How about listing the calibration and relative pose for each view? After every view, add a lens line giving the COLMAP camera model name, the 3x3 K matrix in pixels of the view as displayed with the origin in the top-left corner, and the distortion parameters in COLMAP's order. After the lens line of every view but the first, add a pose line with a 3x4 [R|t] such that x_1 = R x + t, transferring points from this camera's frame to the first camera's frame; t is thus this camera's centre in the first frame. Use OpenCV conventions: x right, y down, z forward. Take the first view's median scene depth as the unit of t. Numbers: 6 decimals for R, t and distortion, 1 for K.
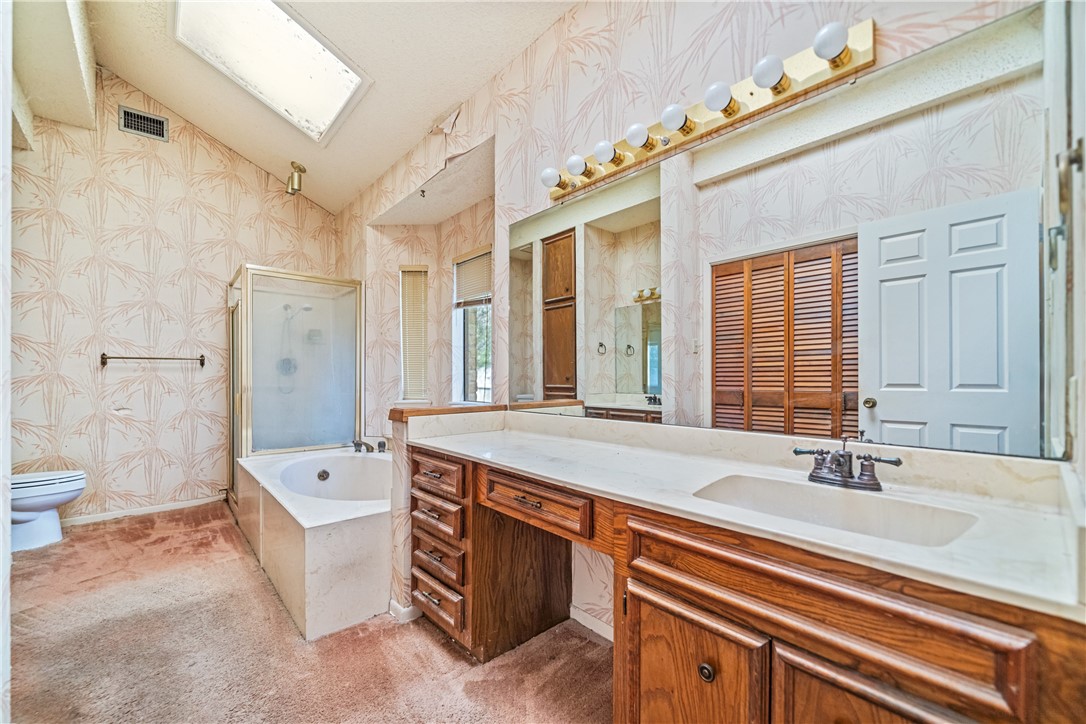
lens RADIAL K [[437.8, 0, 538.9], [0, 437.8, 375.3], [0, 0, 1]] dist [-0.000068, 0.000041]
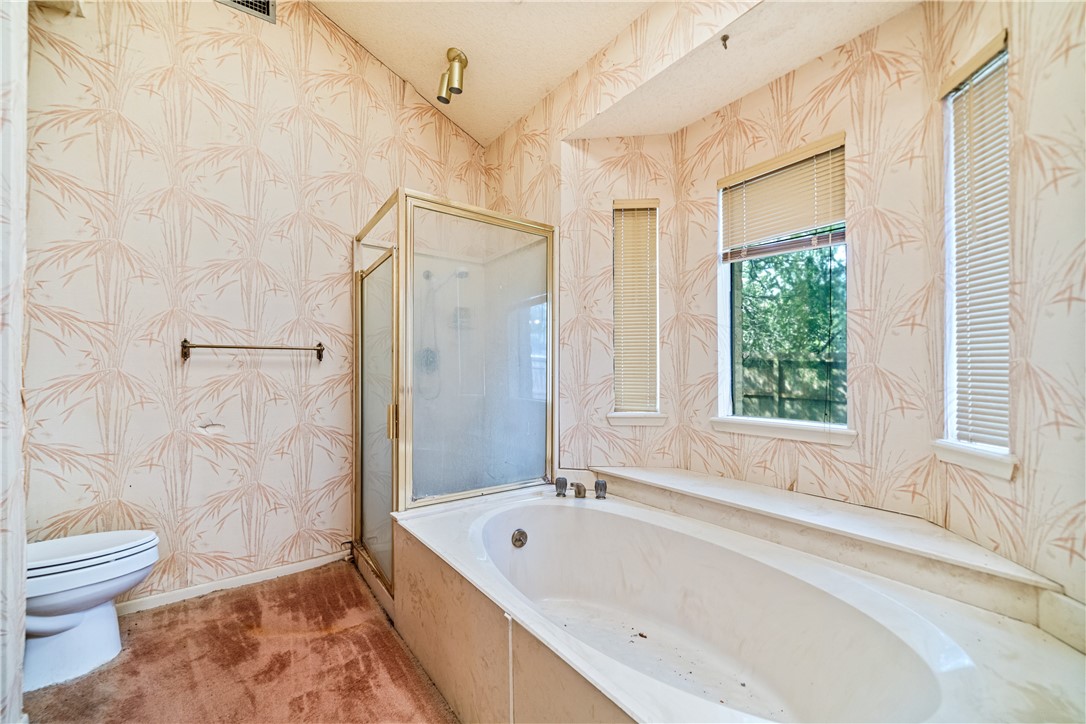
lens RADIAL K [[438.0, 0, 543.4], [0, 438.0, 369.8], [0, 0, 1]] dist [-0.000413, -0.000020]
pose [[0.995920, -0.001086, -0.090237, -0.400271], [0.000585, 0.999984, -0.005580, -0.001761], [0.090242, 0.005504, 0.995905, 0.395224]]
